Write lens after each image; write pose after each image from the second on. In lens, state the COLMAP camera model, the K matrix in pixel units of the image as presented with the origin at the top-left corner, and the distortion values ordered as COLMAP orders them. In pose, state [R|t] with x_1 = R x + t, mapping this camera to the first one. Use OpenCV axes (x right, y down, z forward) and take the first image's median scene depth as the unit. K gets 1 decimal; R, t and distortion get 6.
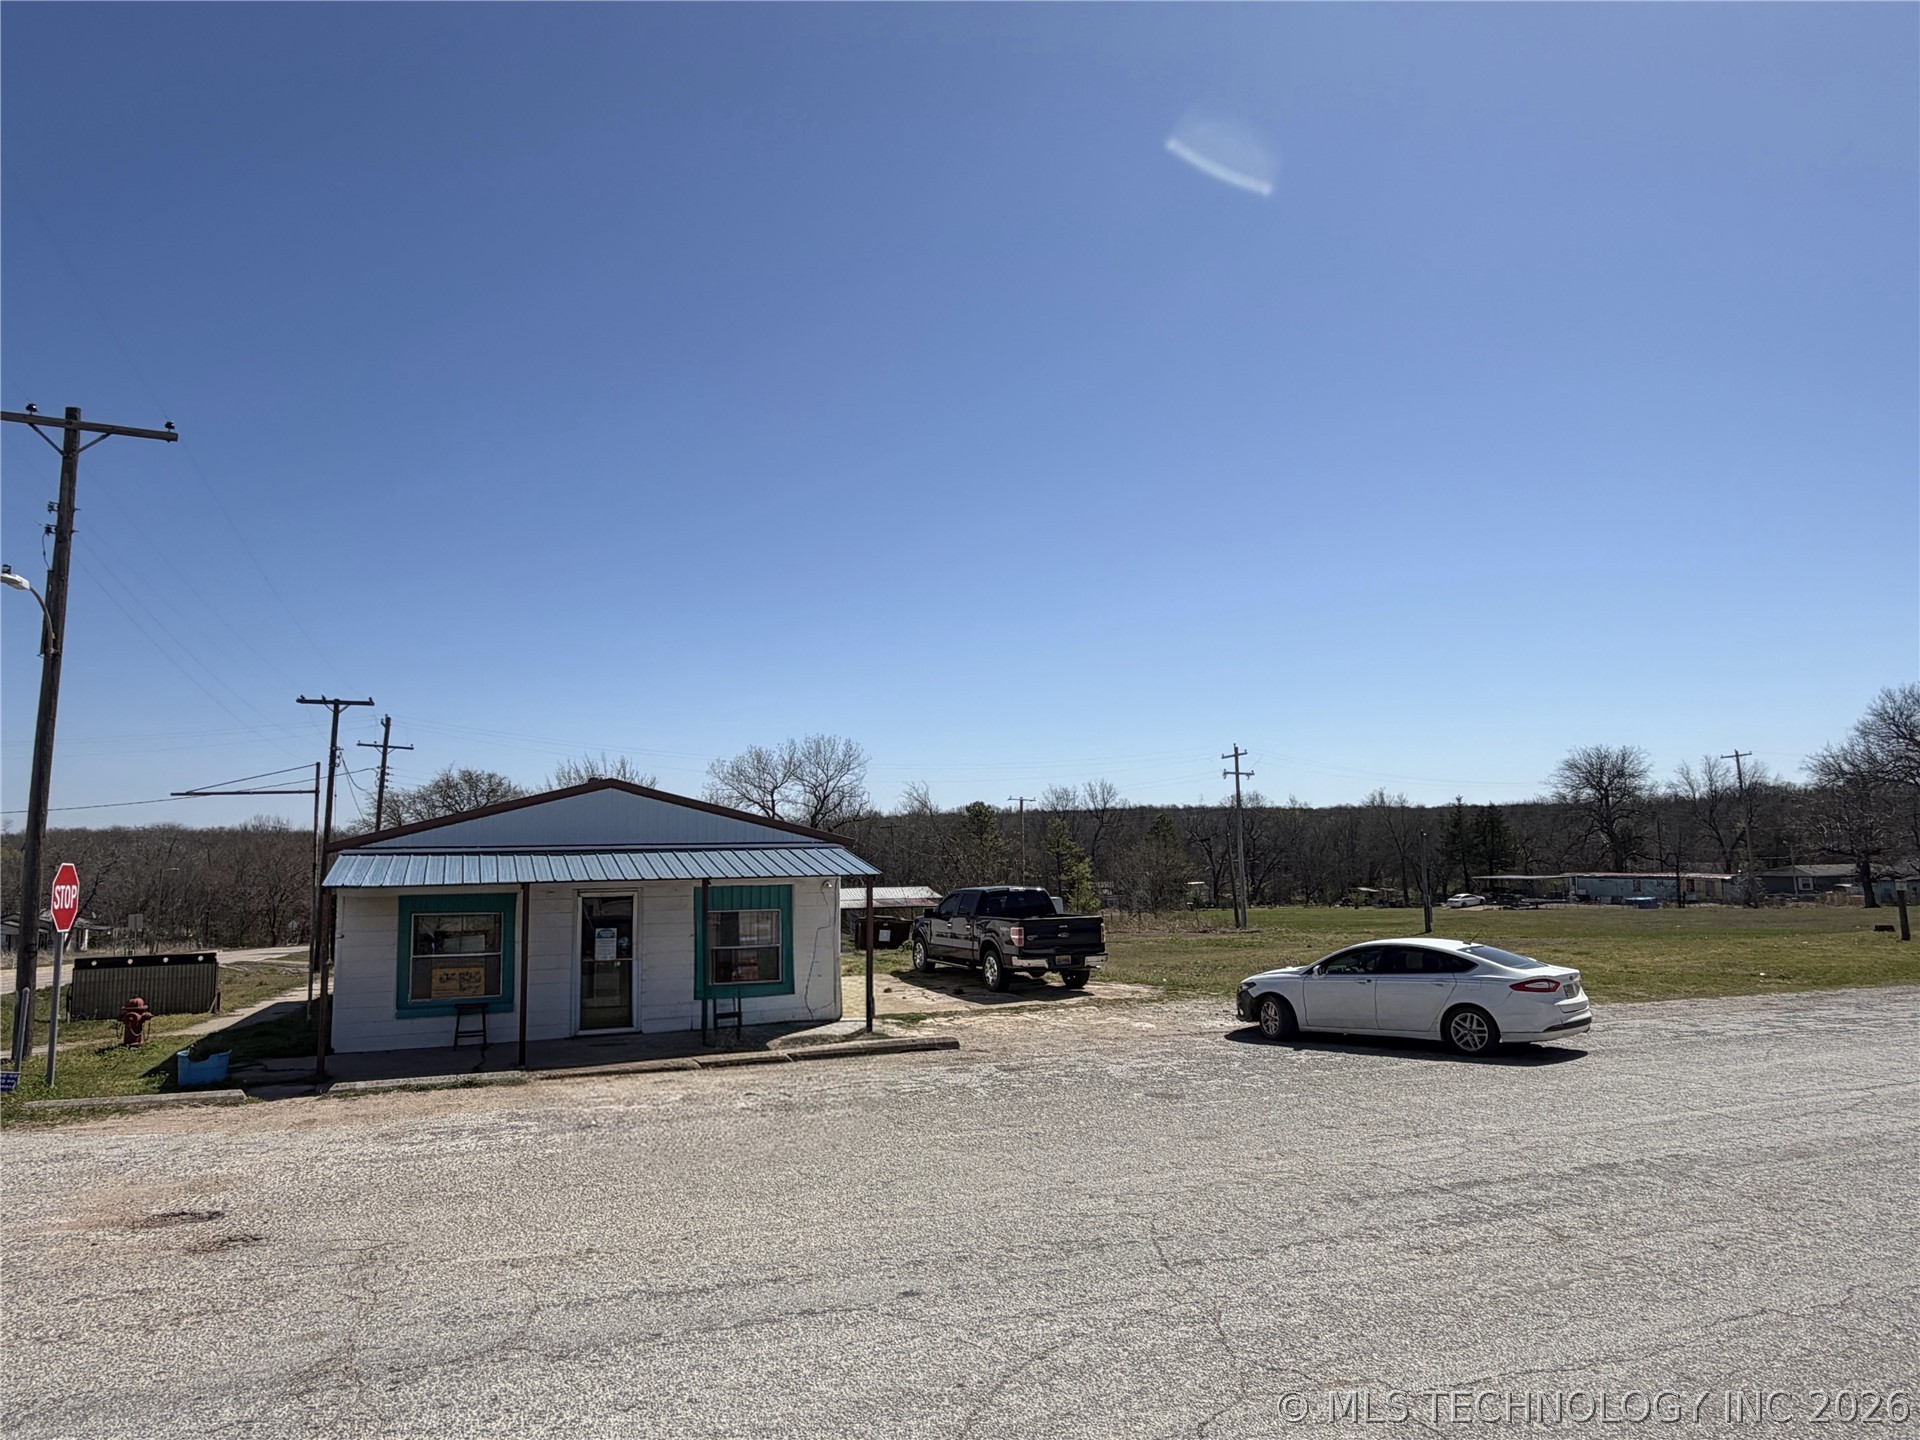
lens RADIAL K [[1167.0, 0, 960.0], [0, 1167.0, 720.0], [0, 0, 1]] dist [0.001364, -0.000605]
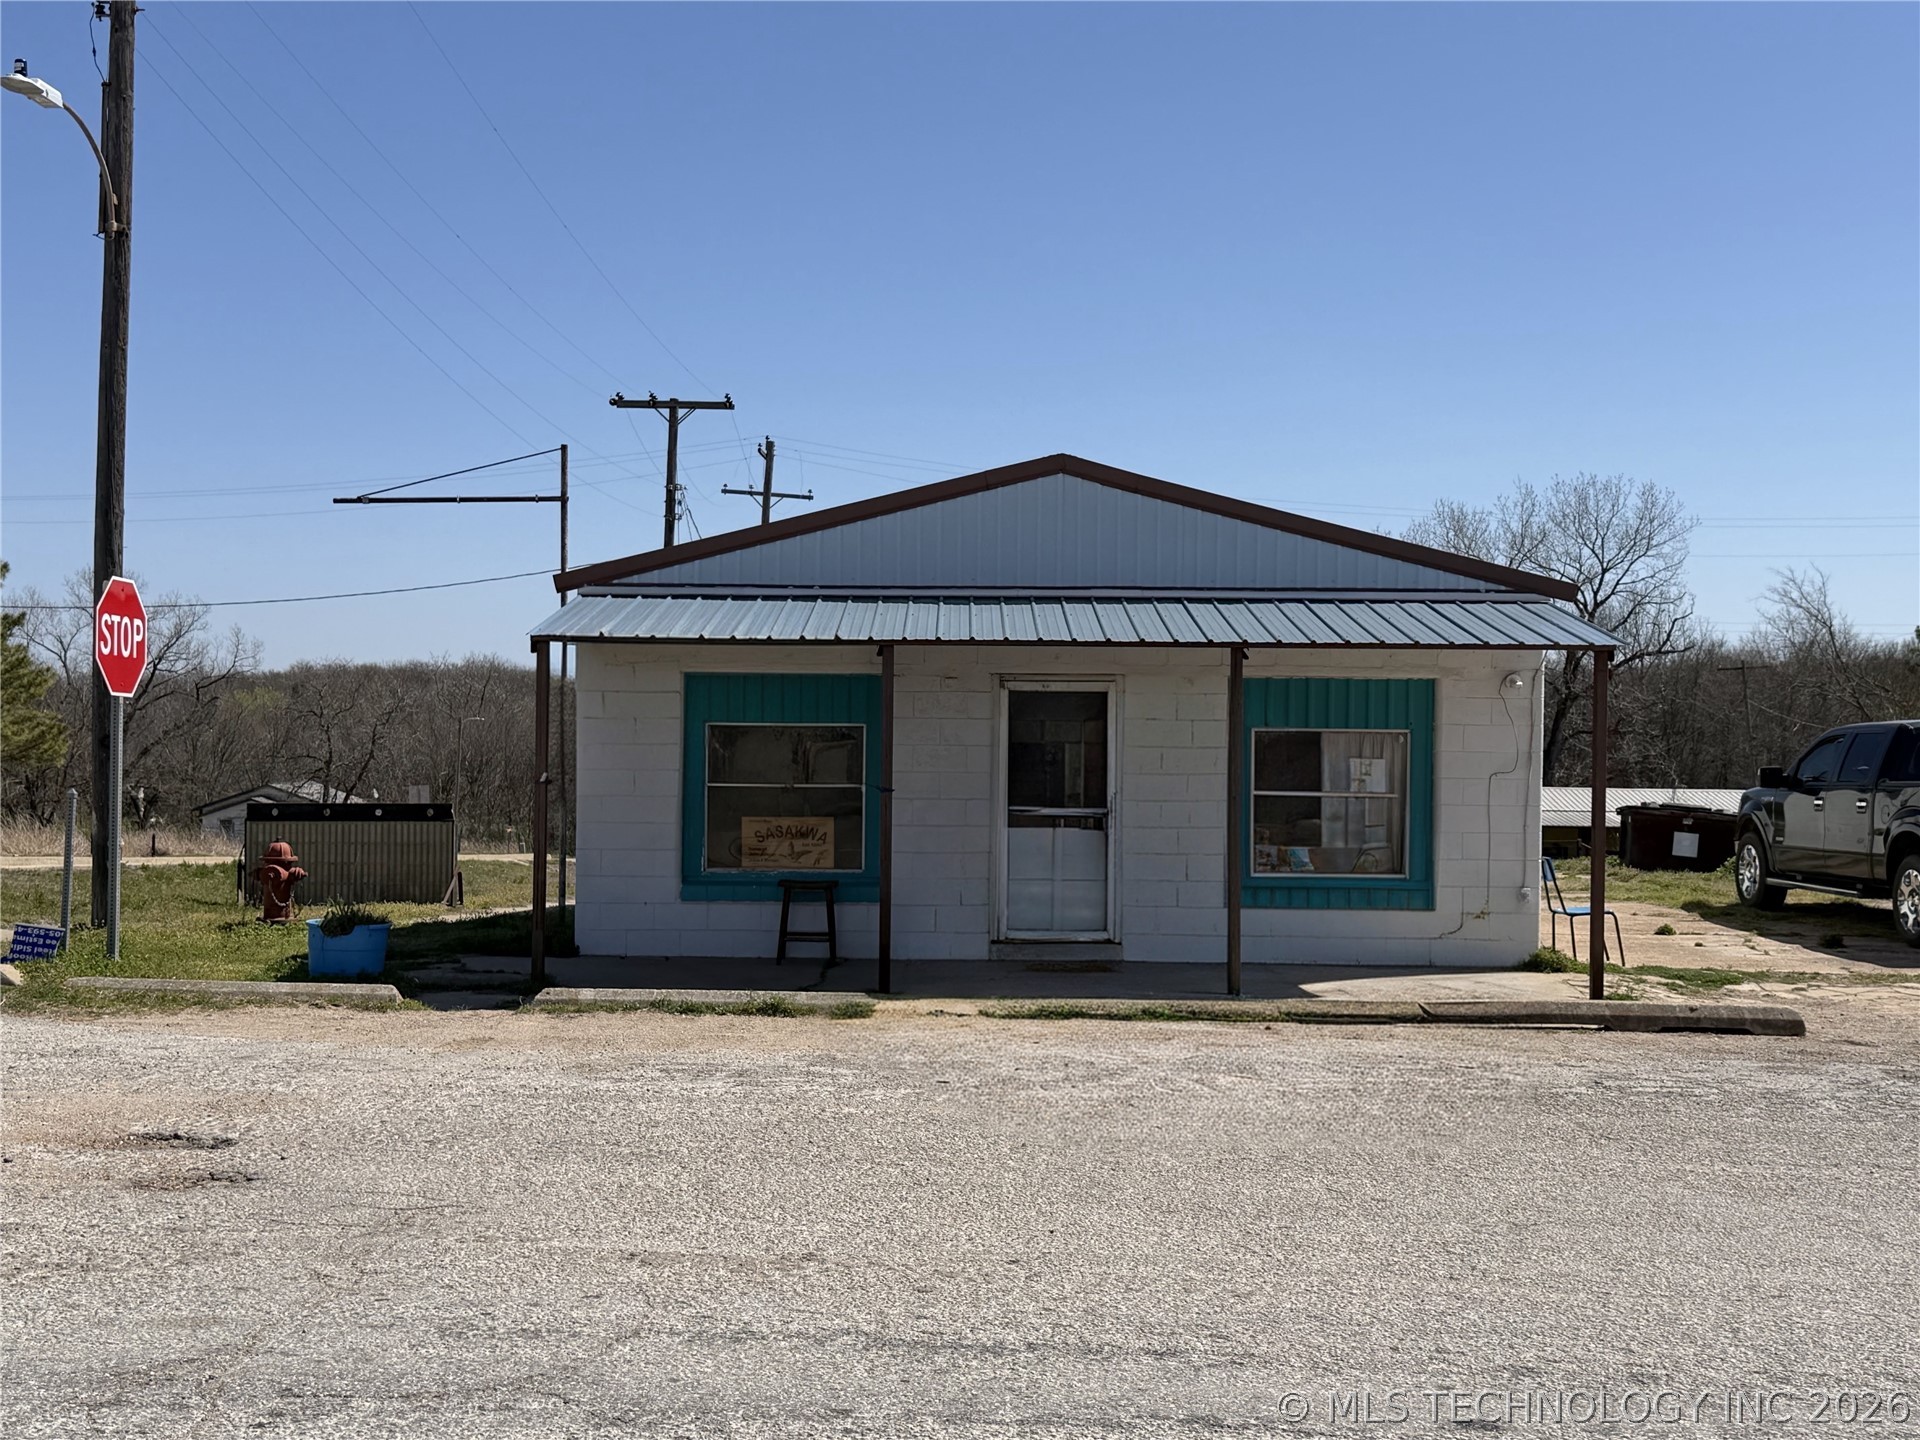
lens RADIAL K [[2262.3, 0, 960.0], [0, 2262.3, 720.0], [0, 0, 1]] dist [0.177474, -0.394287]
pose [[0.924186, 0.021861, -0.381316, 0.032836], [0.019513, 0.994355, 0.104299, 0.065745], [0.381444, -0.103832, 0.918542, 0.095097]]
